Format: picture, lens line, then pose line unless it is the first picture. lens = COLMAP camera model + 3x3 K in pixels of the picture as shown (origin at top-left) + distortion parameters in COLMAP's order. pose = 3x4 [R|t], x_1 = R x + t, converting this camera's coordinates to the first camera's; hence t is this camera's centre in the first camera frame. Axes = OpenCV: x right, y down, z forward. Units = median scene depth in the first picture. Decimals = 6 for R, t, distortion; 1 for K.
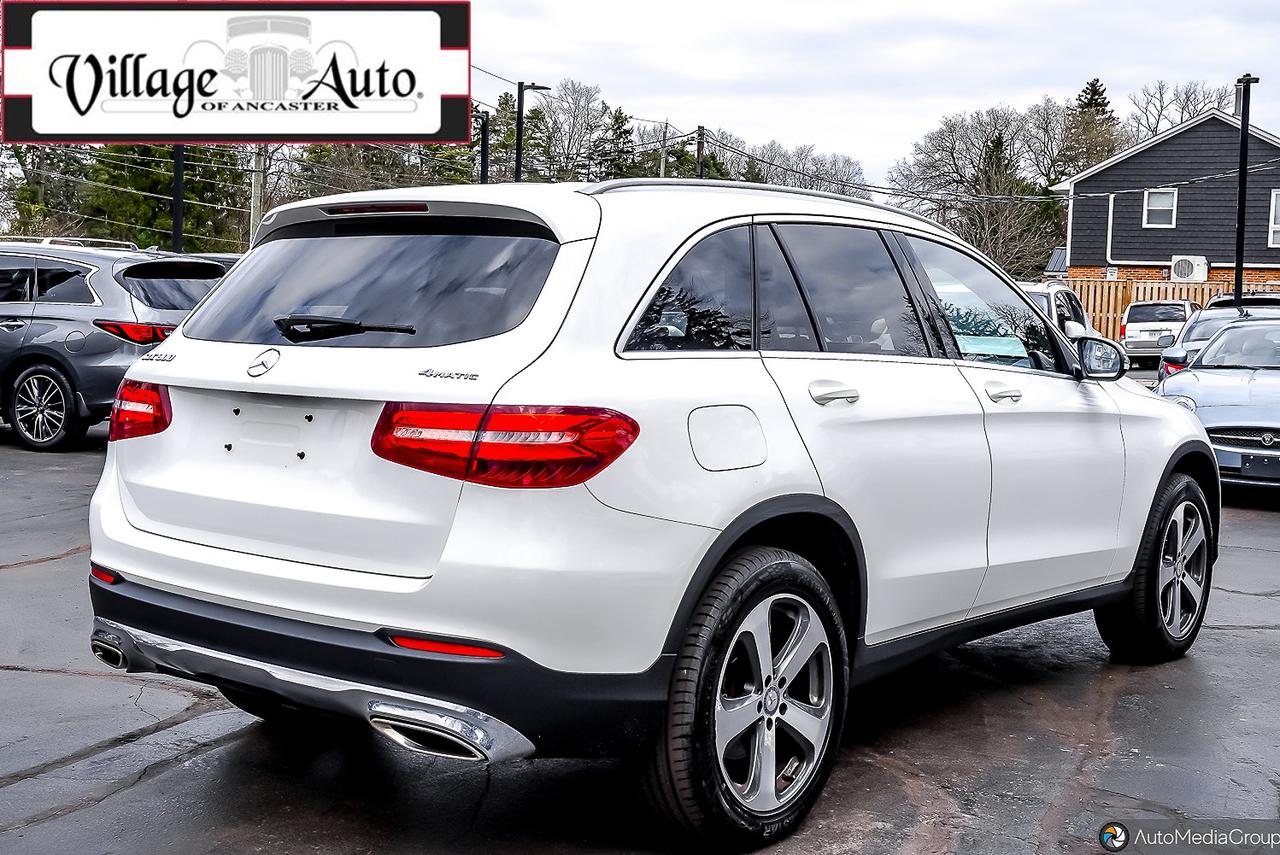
lens RADIAL K [[1489.9, 0, 634.2], [0, 1489.9, 415.8], [0, 0, 1]] dist [0.044784, 0.000000]
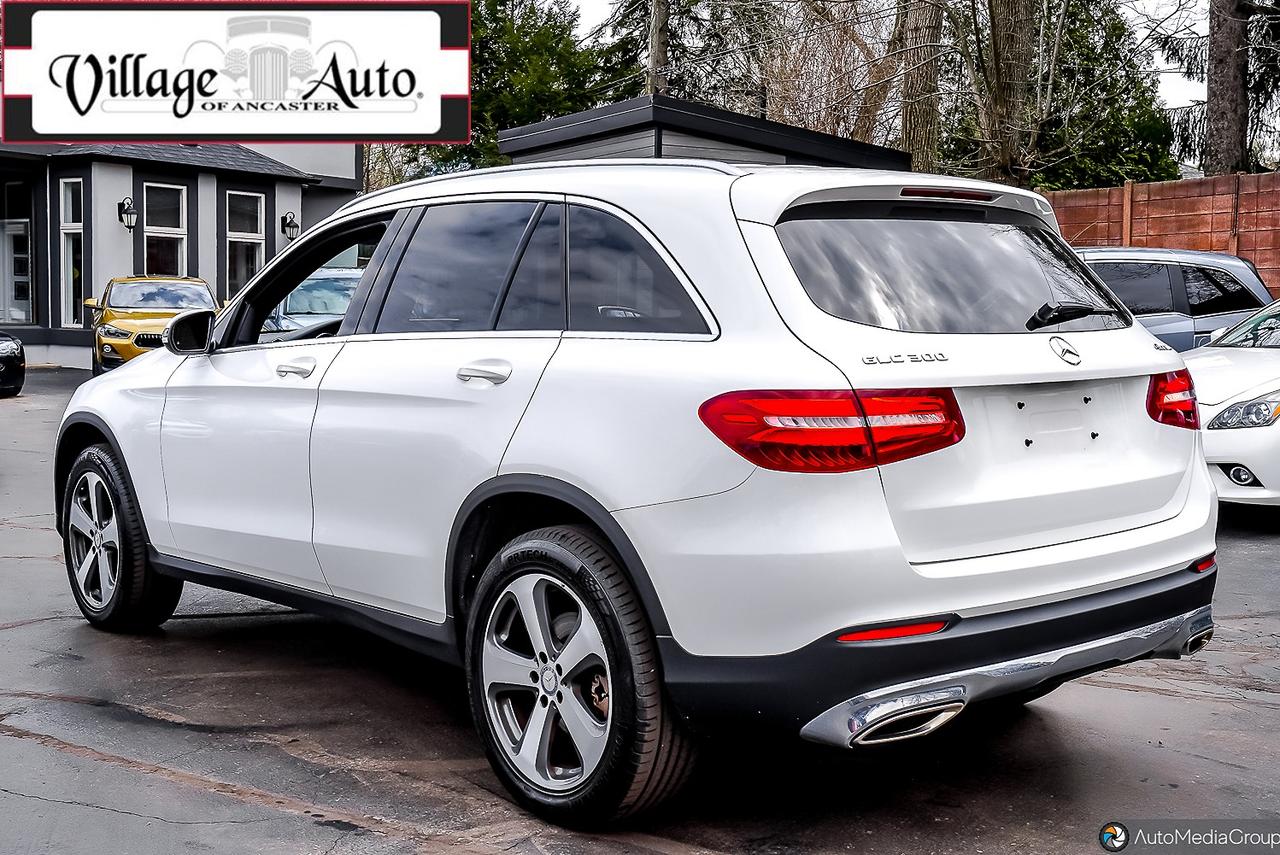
lens RADIAL K [[1529.0, 0, 626.2], [0, 1529.0, 417.8], [0, 0, 1]] dist [0.021274, 0.000000]
pose [[0.197728, -0.099027, 0.975242, -1.229344], [0.073374, 0.993588, 0.086014, -0.094366], [-0.977507, 0.054550, 0.203726, 1.011833]]
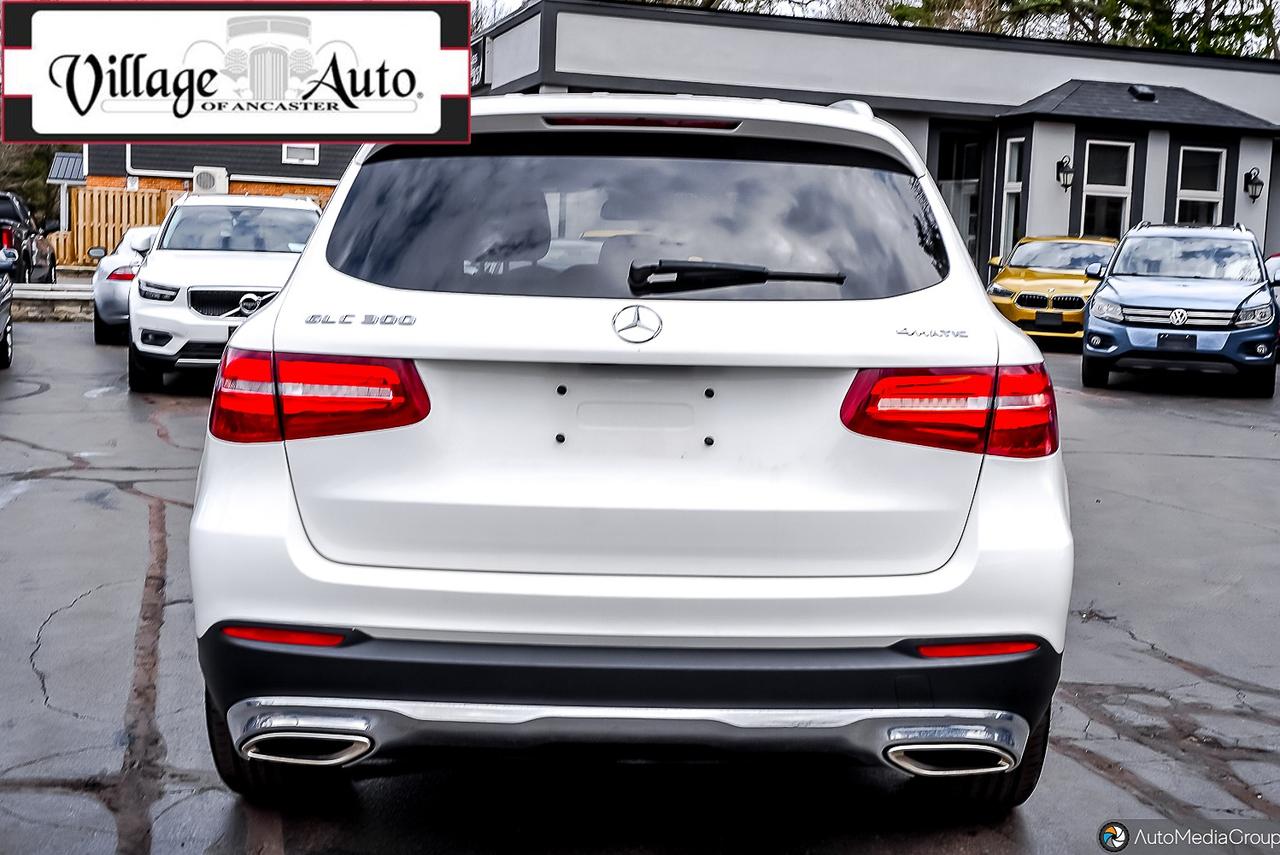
lens RADIAL K [[1529.0, 0, 644.7], [0, 1529.0, 430.4], [0, 0, 1]] dist [0.021274, 0.000000]
pose [[0.788320, -0.076775, 0.610456, -0.678902], [0.036758, 0.996289, 0.077832, -0.039458], [-0.614166, -0.038918, 0.788216, 0.356625]]
